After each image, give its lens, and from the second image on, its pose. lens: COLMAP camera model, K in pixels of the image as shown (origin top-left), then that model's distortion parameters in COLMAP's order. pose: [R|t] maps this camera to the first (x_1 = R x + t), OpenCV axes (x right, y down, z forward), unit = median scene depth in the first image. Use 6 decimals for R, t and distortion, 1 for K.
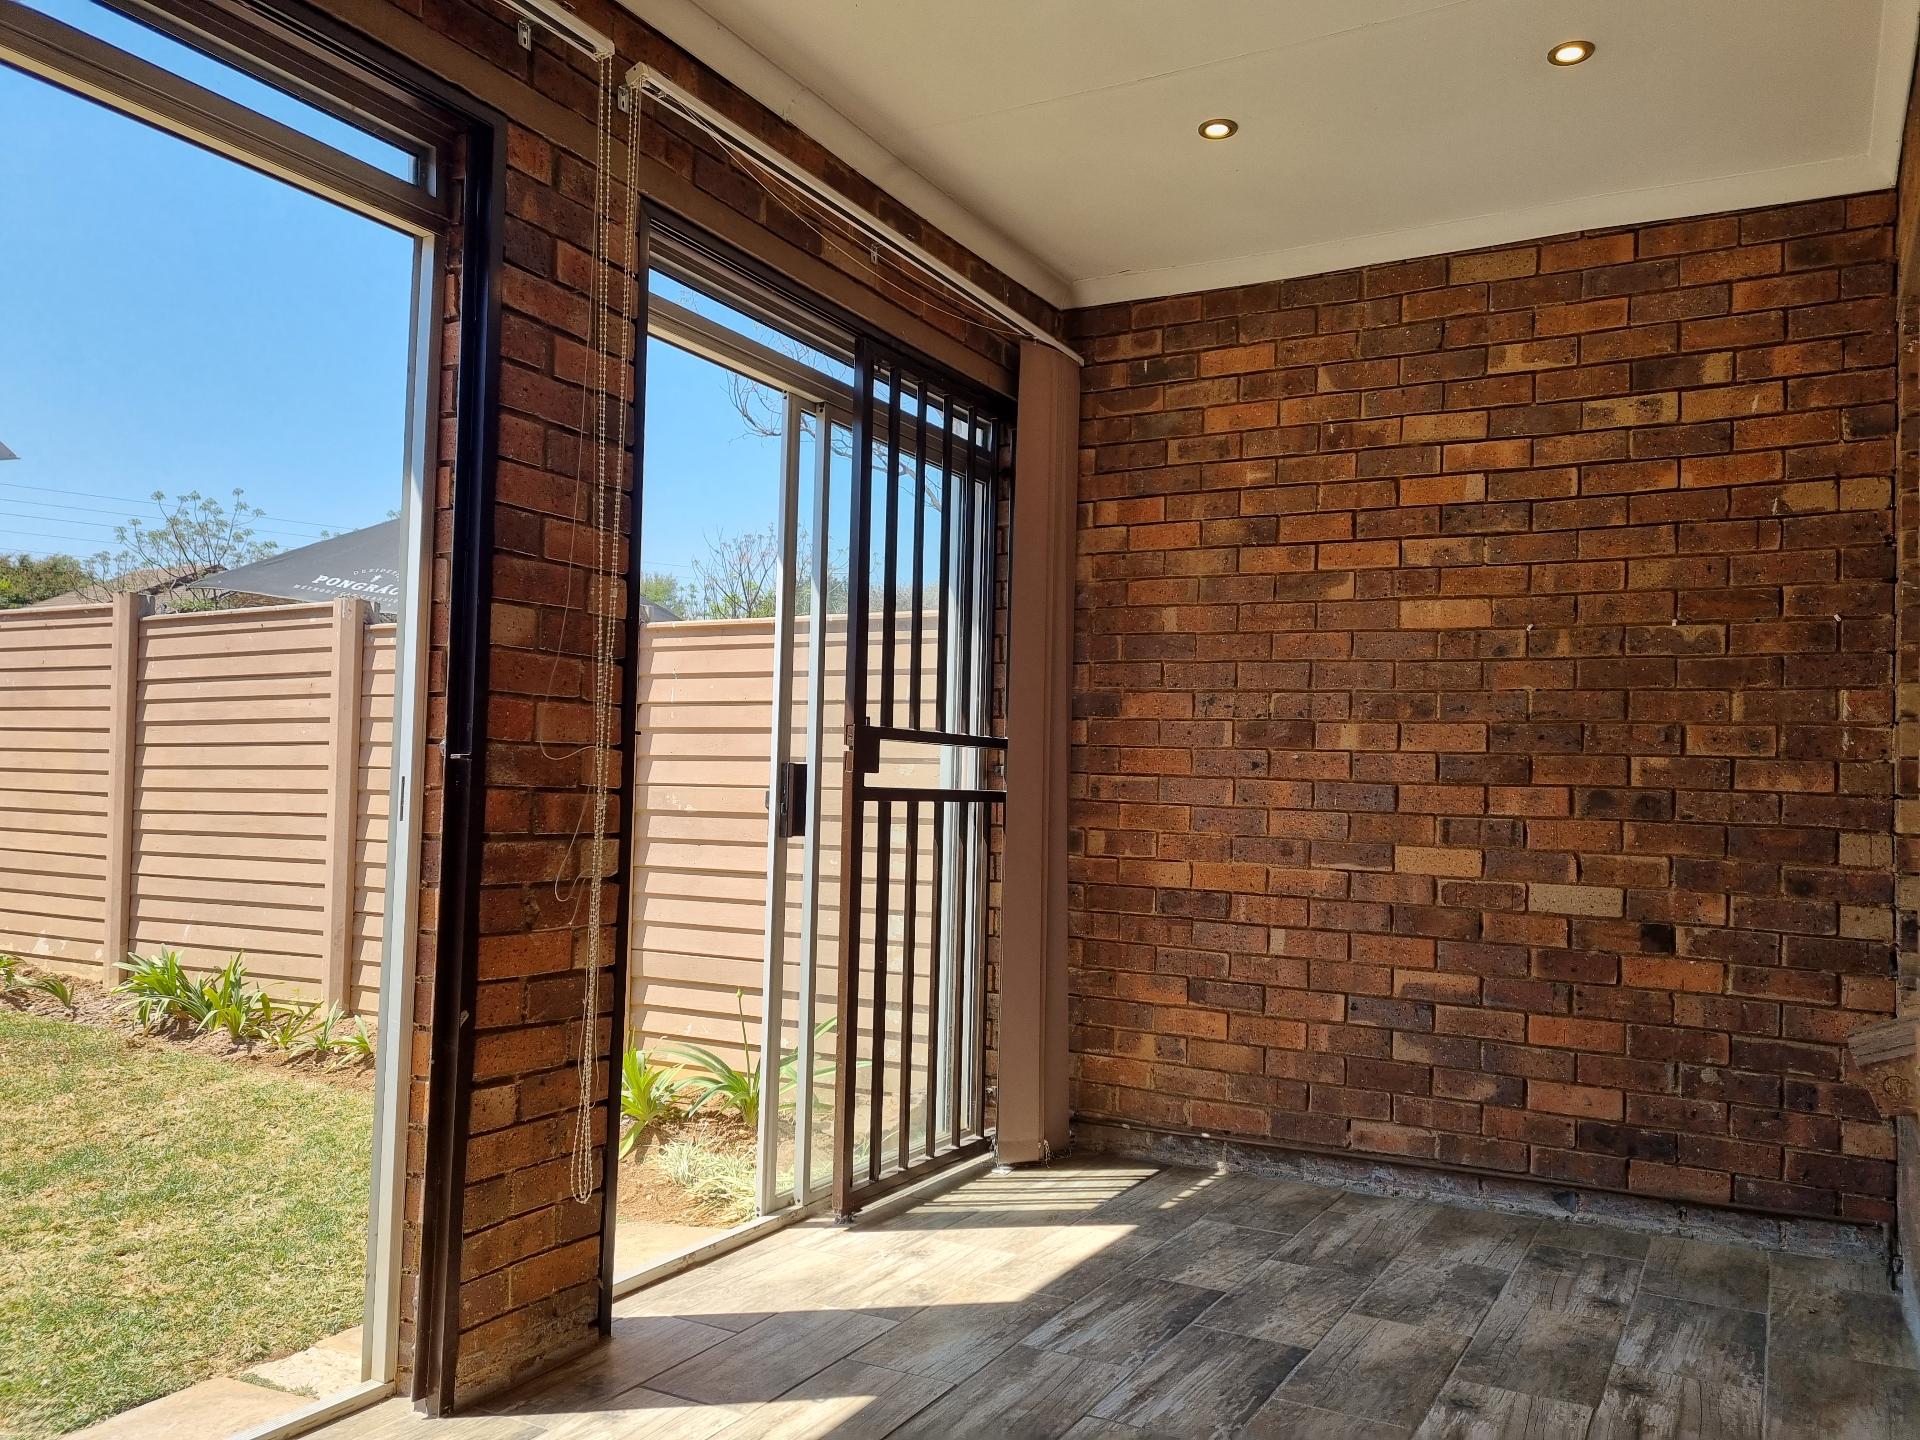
lens RADIAL K [[1445.3, 0, 960.6], [0, 1445.3, 729.4], [0, 0, 1]] dist [0.067240, -0.053018]
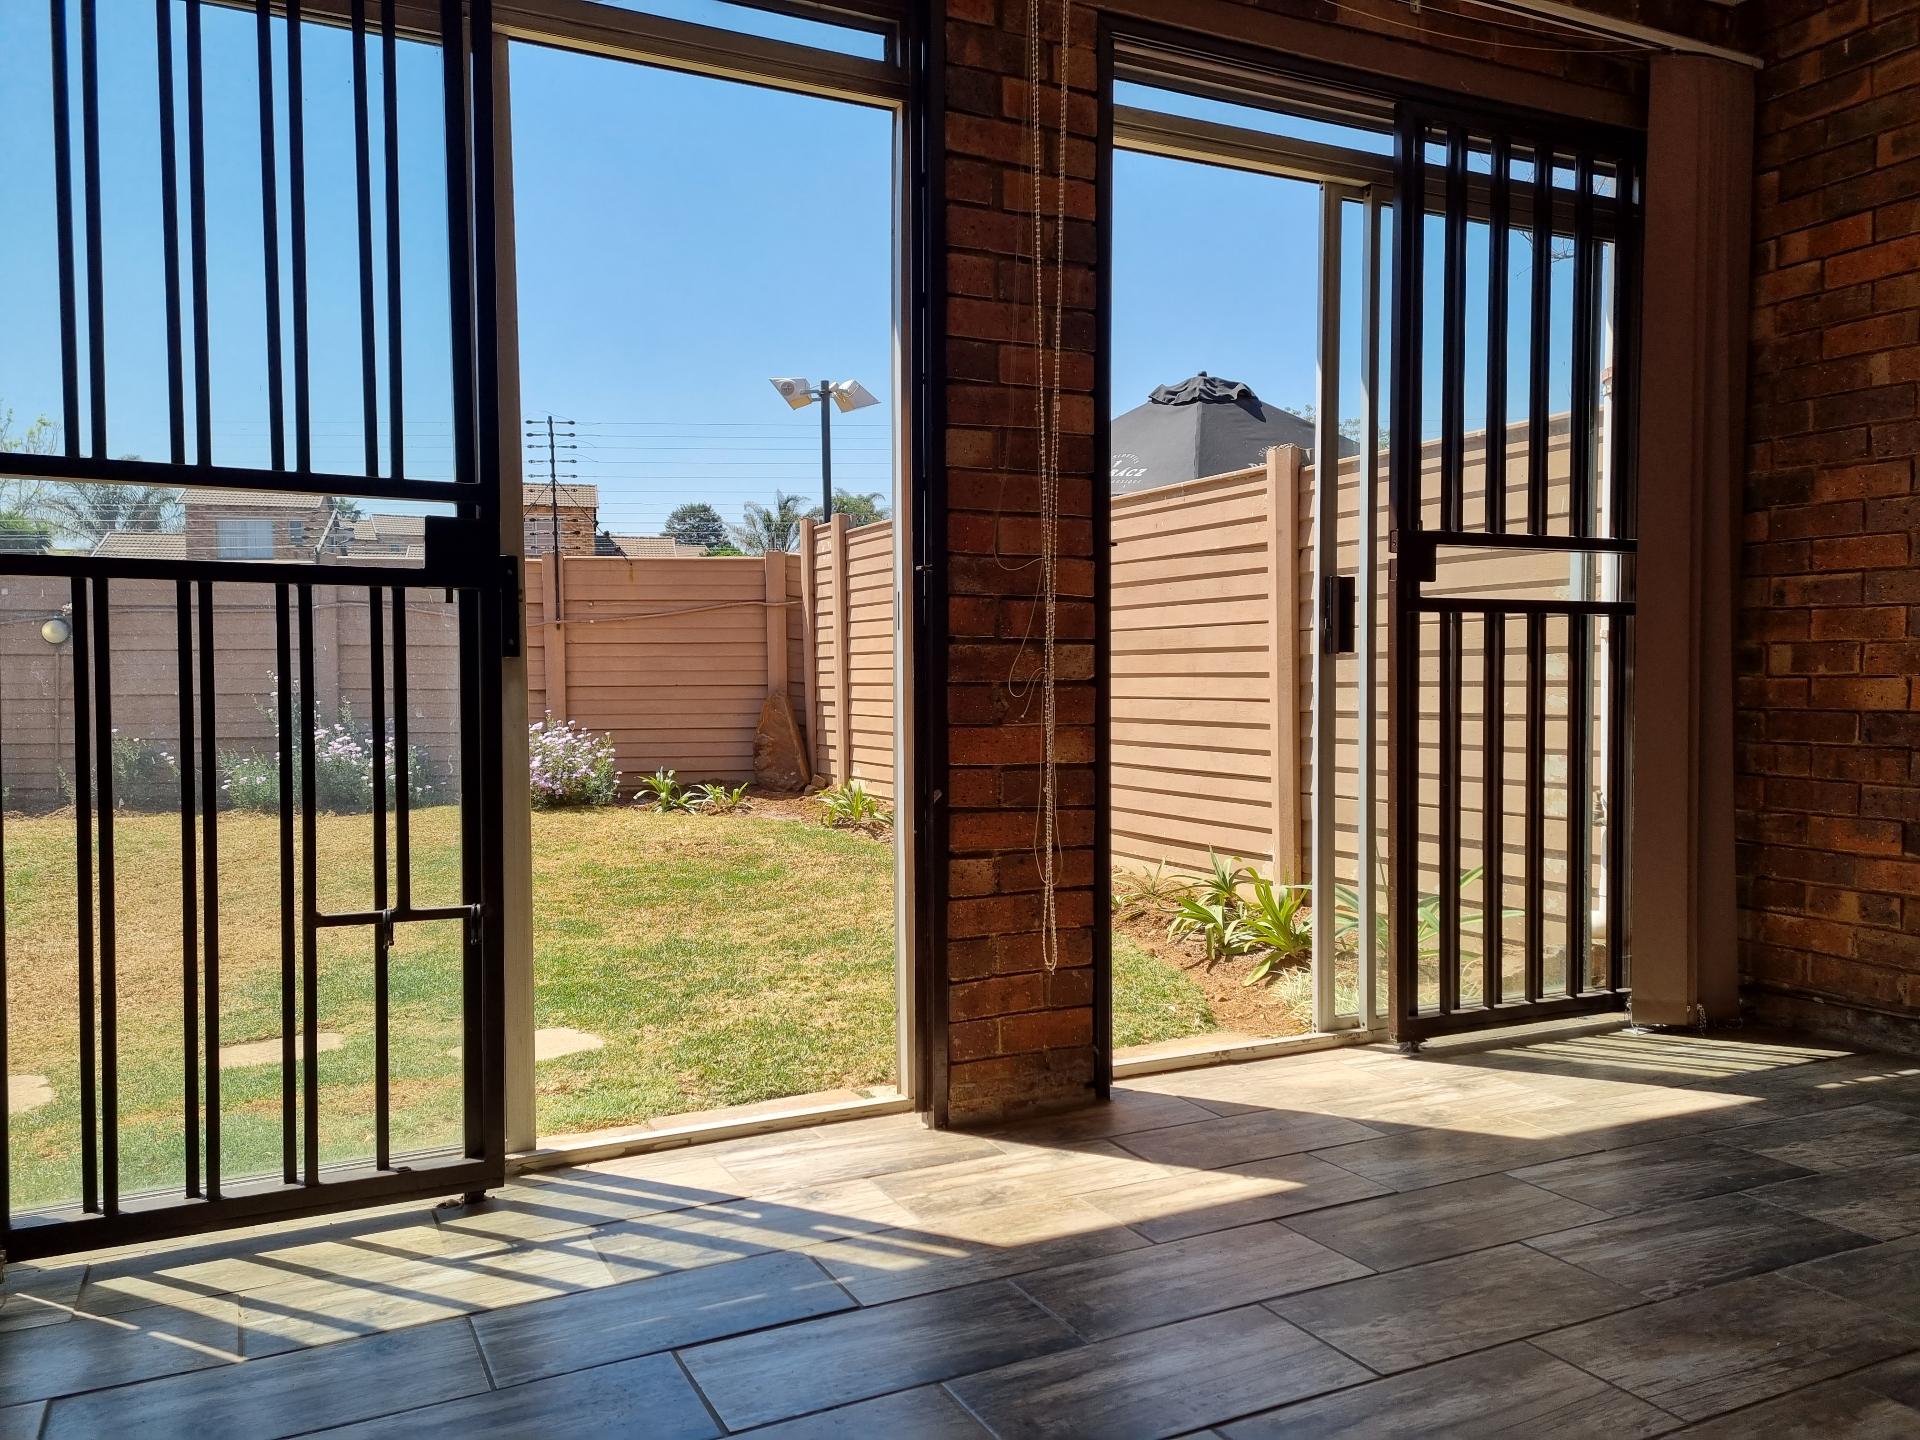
lens RADIAL K [[1445.3, 0, 951.9], [0, 1445.3, 739.6], [0, 0, 1]] dist [0.067240, -0.053018]
pose [[0.815899, -0.007042, -0.578152, 0.245522], [0.050424, 0.996983, 0.059015, 0.064952], [0.575992, -0.077303, 0.813792, 0.061723]]
